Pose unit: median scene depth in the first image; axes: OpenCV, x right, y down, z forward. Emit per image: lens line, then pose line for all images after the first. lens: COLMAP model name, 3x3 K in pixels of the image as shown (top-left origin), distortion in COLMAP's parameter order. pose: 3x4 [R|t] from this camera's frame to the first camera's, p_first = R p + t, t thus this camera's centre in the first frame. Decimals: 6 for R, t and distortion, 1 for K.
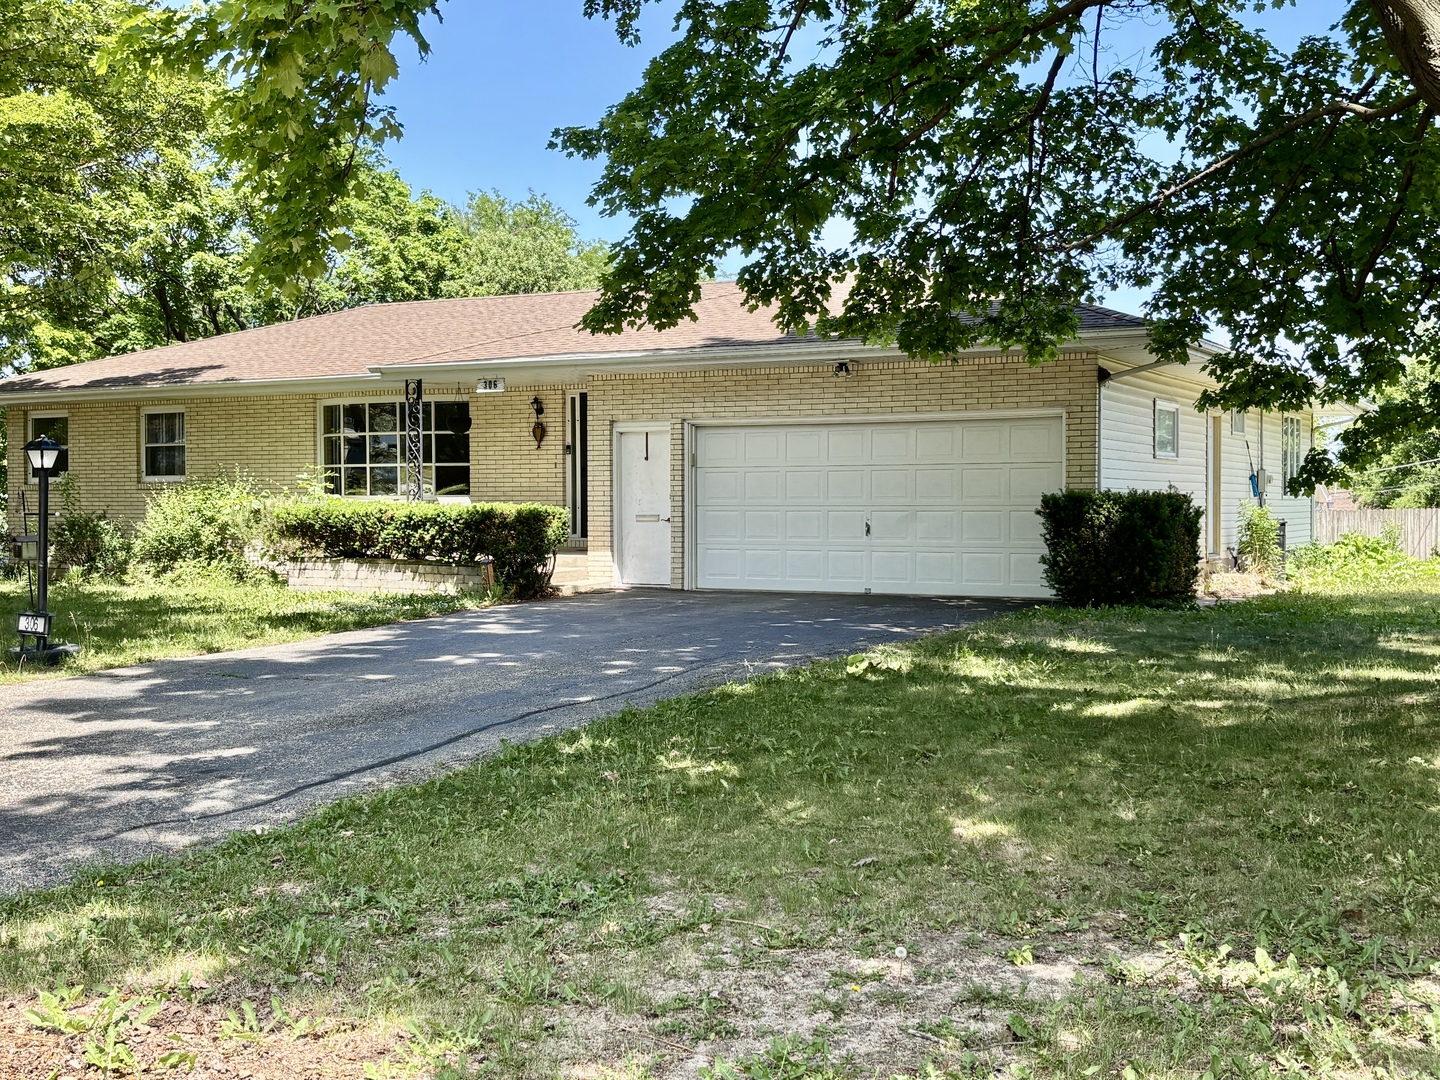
lens RADIAL K [[1693.4, 0, 724.0], [0, 1693.4, 537.0], [0, 0, 1]] dist [0.036334, 0.000000]
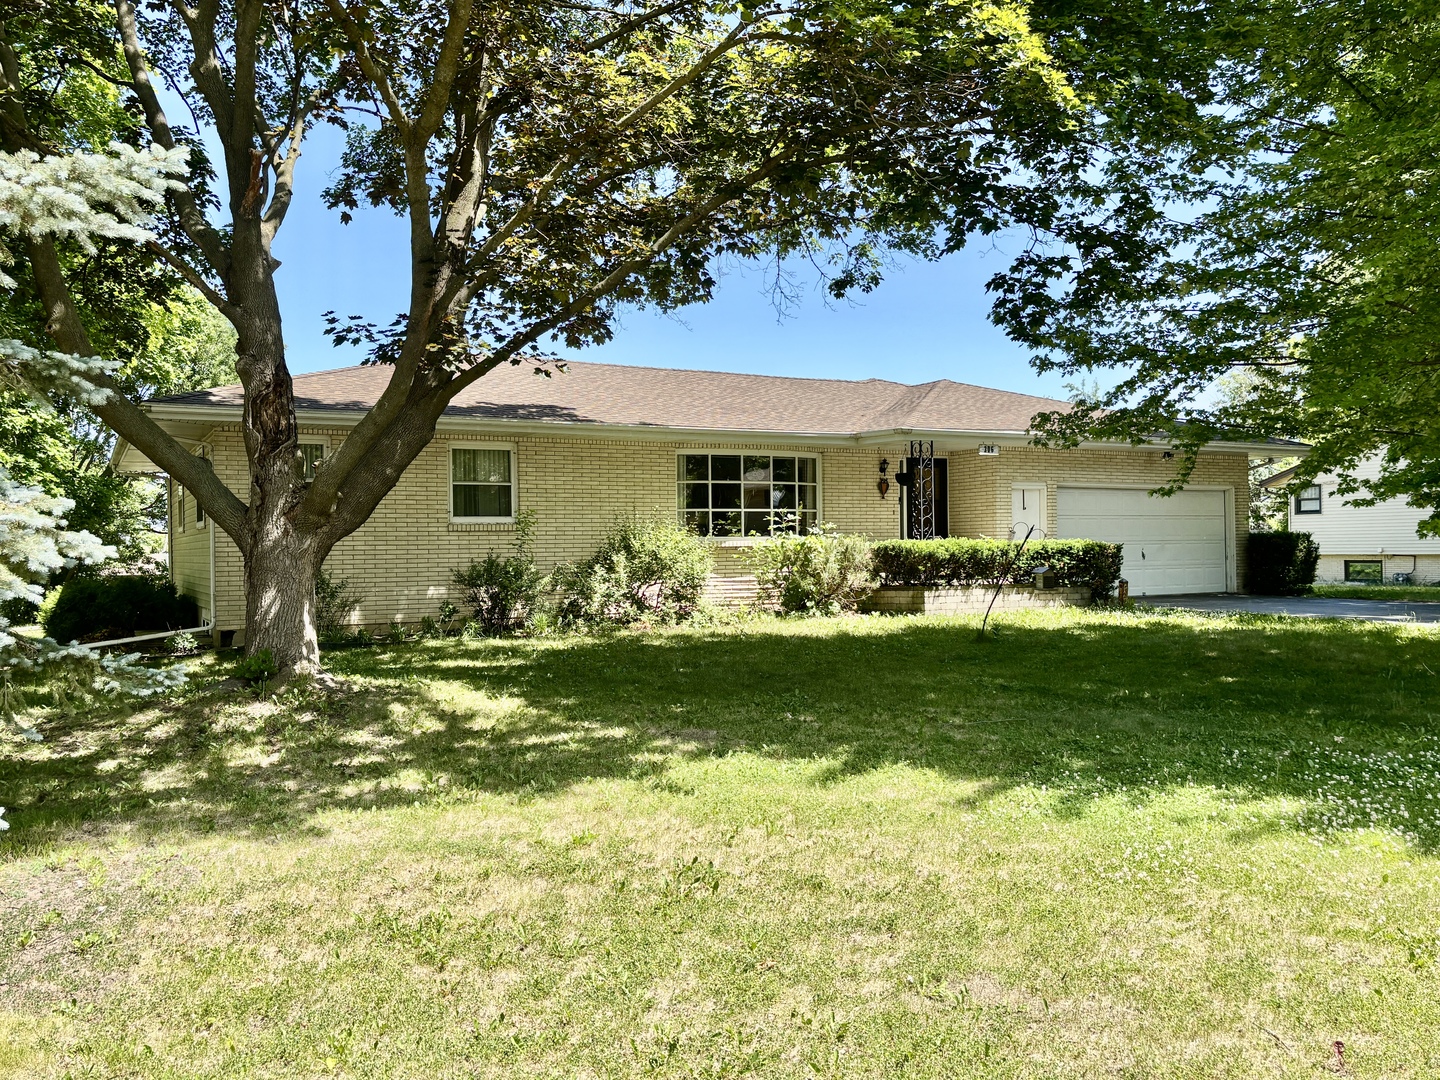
lens RADIAL K [[1161.4, 0, 717.7], [0, 1161.4, 540.3], [0, 0, 1]] dist [0.011417, 0.000083]
pose [[0.556920, -0.000950, 0.830566, -0.907525], [0.029747, 0.999381, -0.018803, -0.008503], [-0.830034, 0.035179, 0.556603, 0.617372]]
